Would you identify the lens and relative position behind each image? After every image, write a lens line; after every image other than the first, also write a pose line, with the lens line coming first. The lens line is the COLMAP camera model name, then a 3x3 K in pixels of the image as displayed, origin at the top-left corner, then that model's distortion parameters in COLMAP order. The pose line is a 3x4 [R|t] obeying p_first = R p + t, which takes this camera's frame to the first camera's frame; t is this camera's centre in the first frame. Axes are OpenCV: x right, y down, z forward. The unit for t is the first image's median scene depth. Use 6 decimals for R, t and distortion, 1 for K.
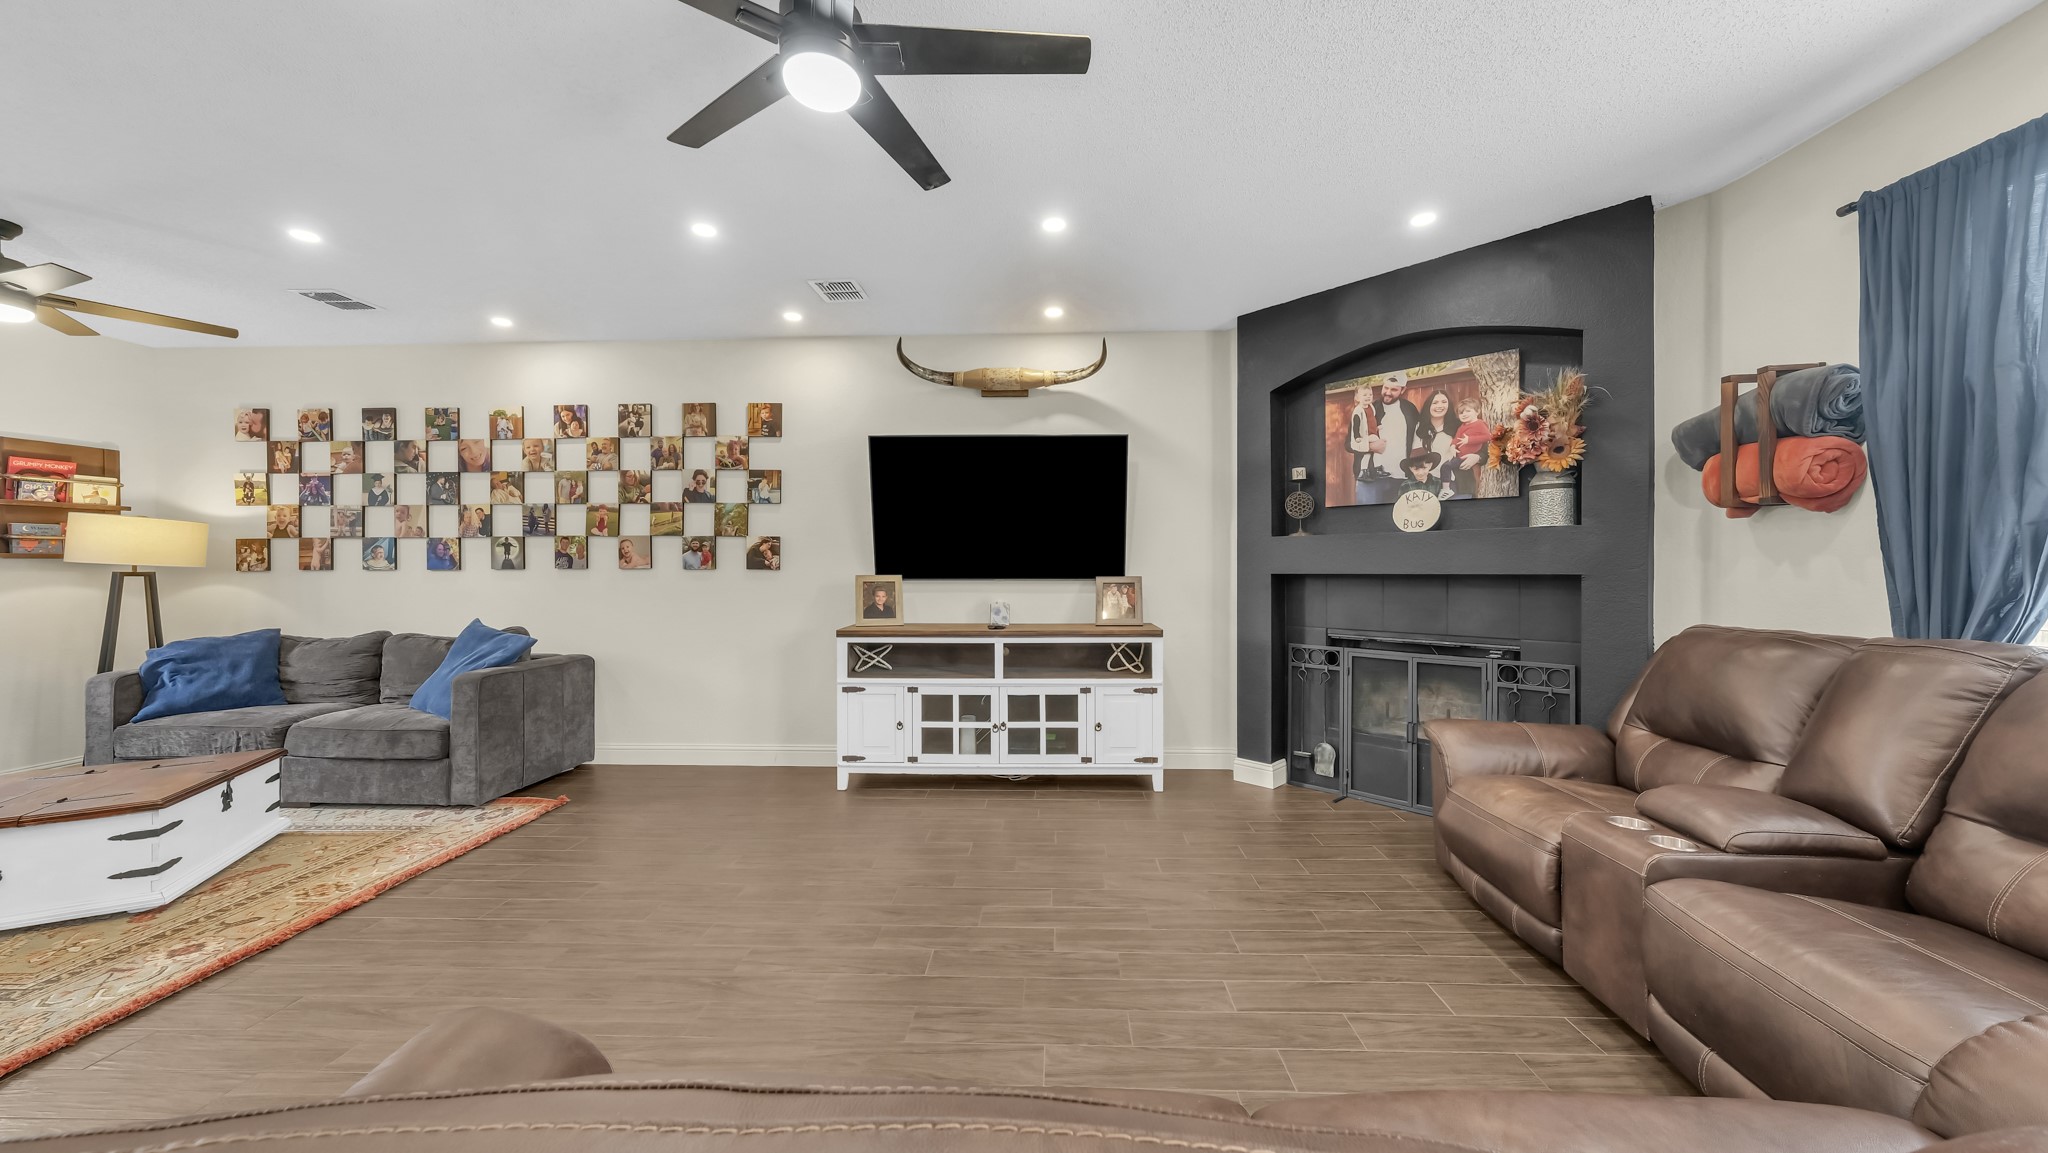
lens RADIAL K [[703.1, 0, 1036.5], [0, 703.1, 570.3], [0, 0, 1]] dist [-0.009507, 0.004443]
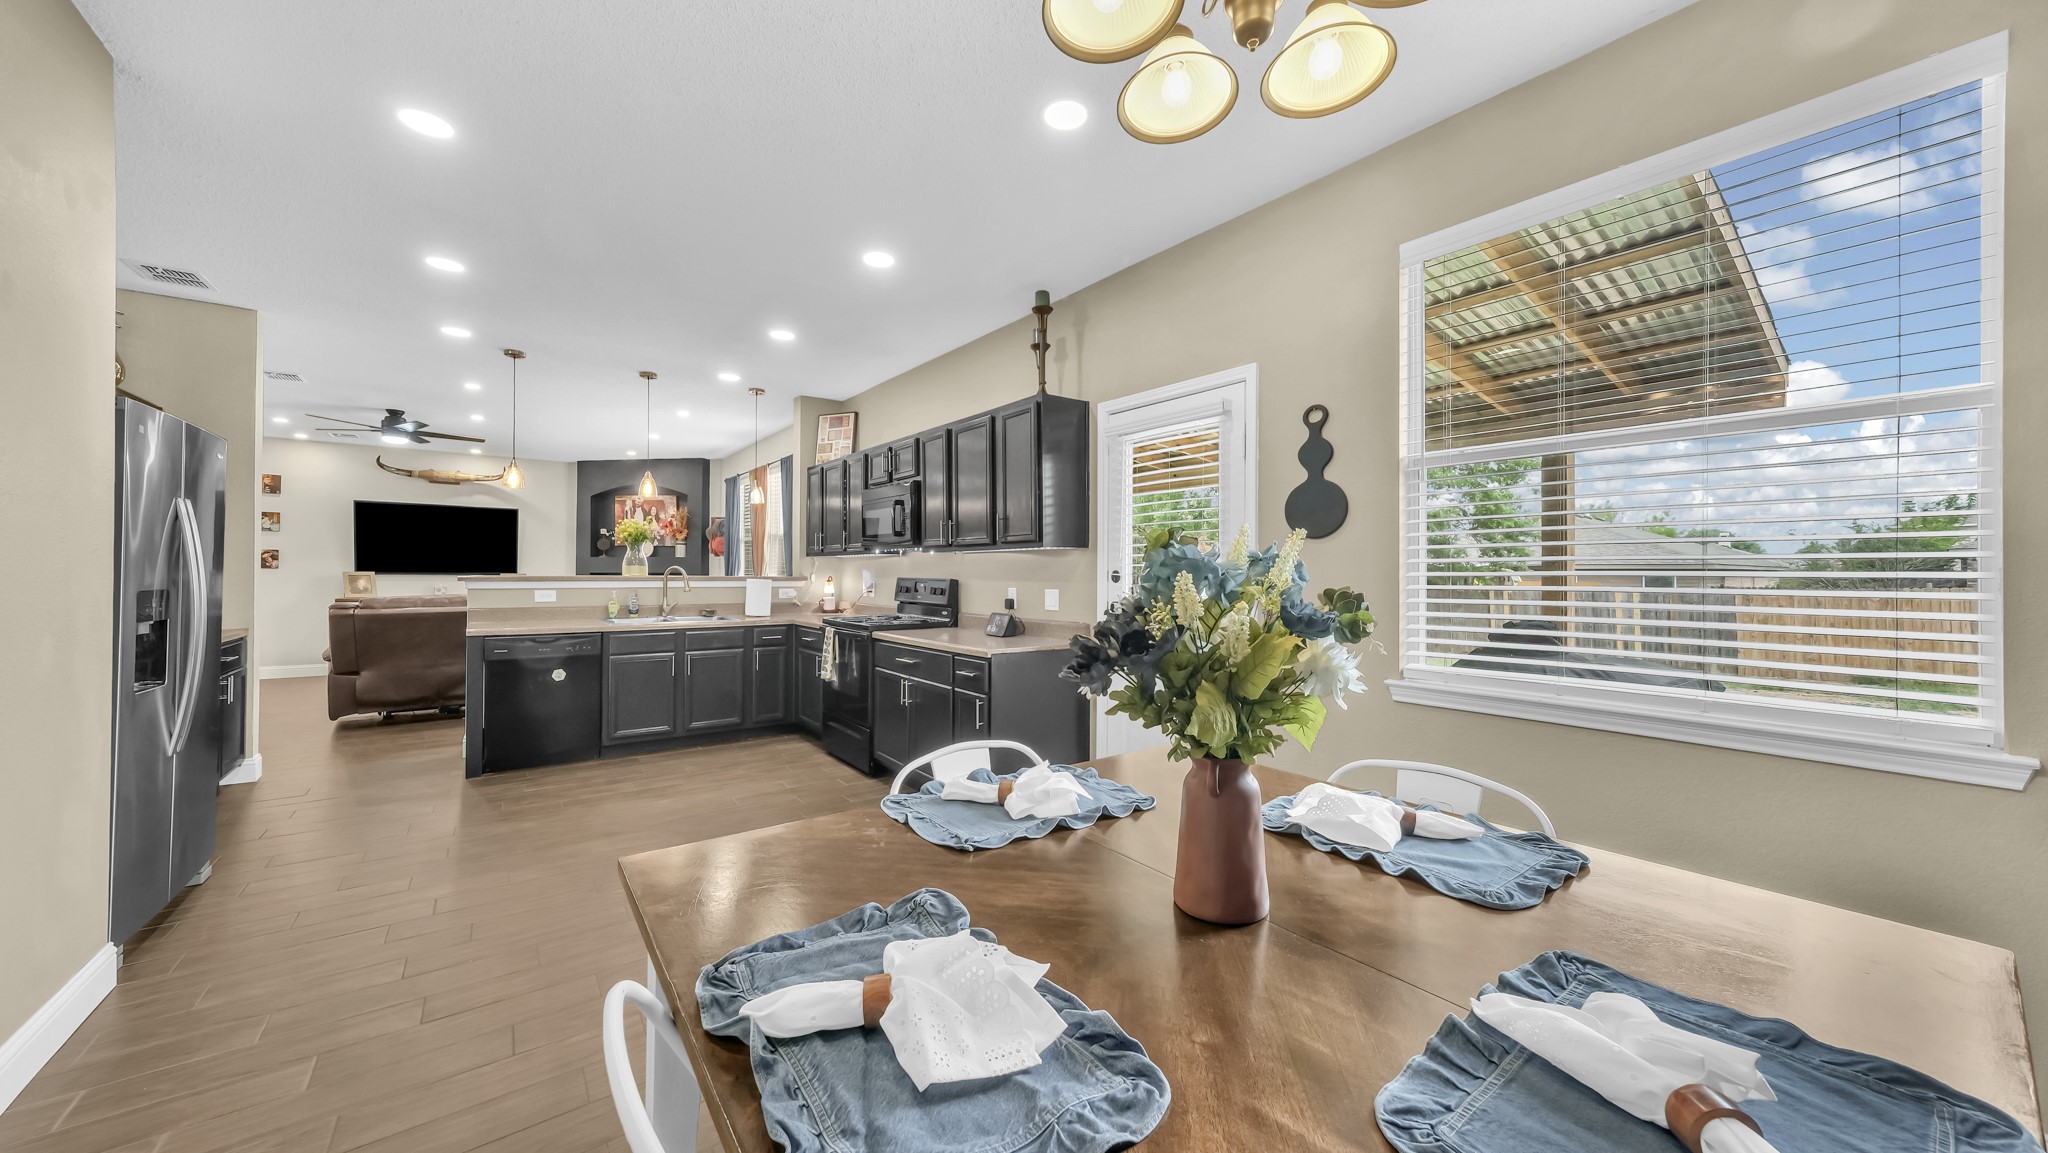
lens RADIAL K [[674.3, 0, 1032.8], [0, 674.3, 571.2], [0, 0, 1]] dist [-0.005510, 0.000153]
pose [[0.770611, 0.007726, 0.637259, 0.031843], [-0.006495, 0.999970, -0.004270, 0.002355], [-0.637273, -0.000849, 0.770638, -1.667226]]
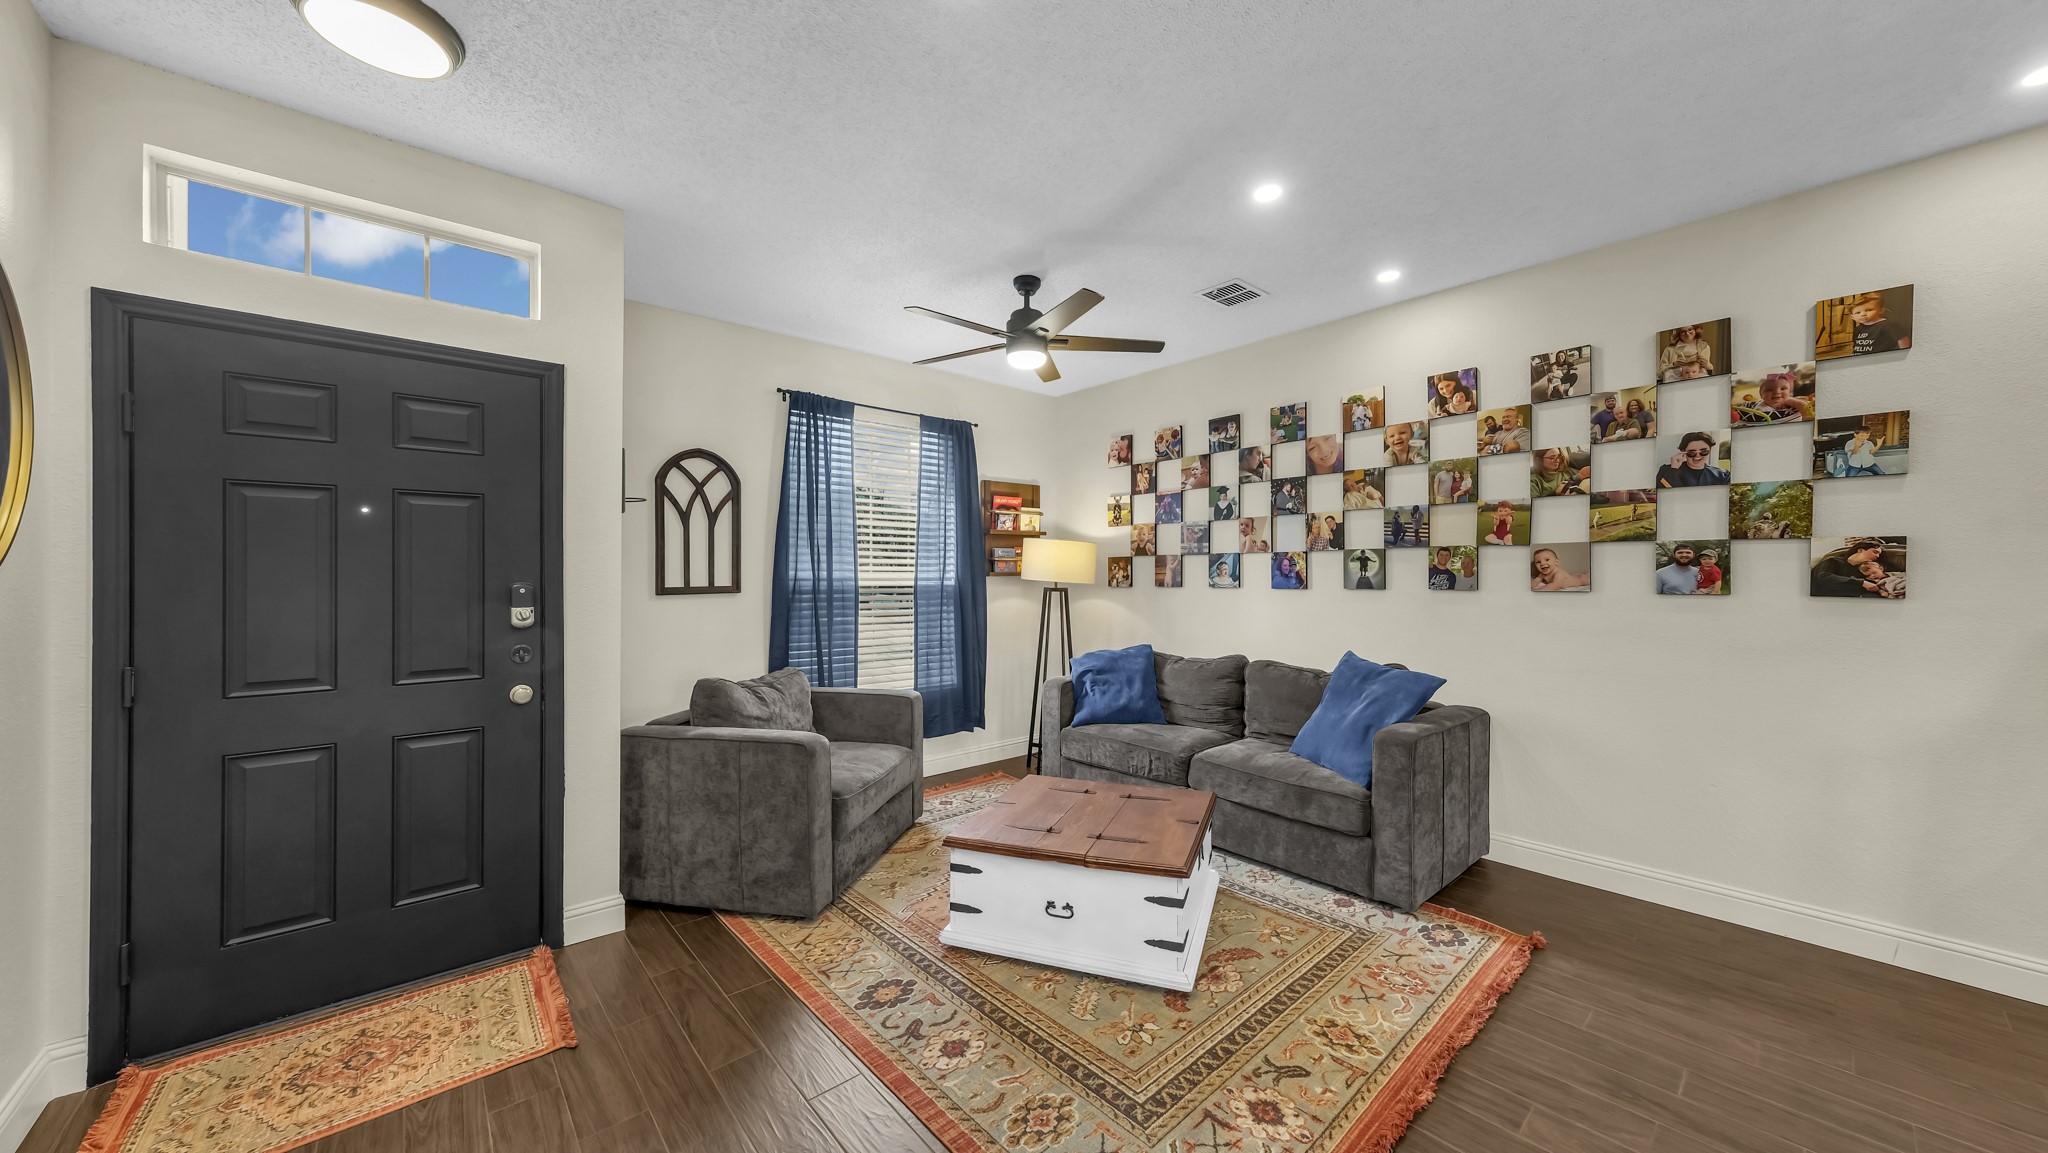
lens RADIAL K [[703.1, 0, 1028.8], [0, 703.1, 574.5], [0, 0, 1]] dist [-0.009507, 0.004443]
pose [[0.681887, 0.001986, -0.731455, -0.462439], [-0.001927, 0.999998, 0.000919, -0.019976], [0.731455, 0.000783, 0.681890, 0.167905]]
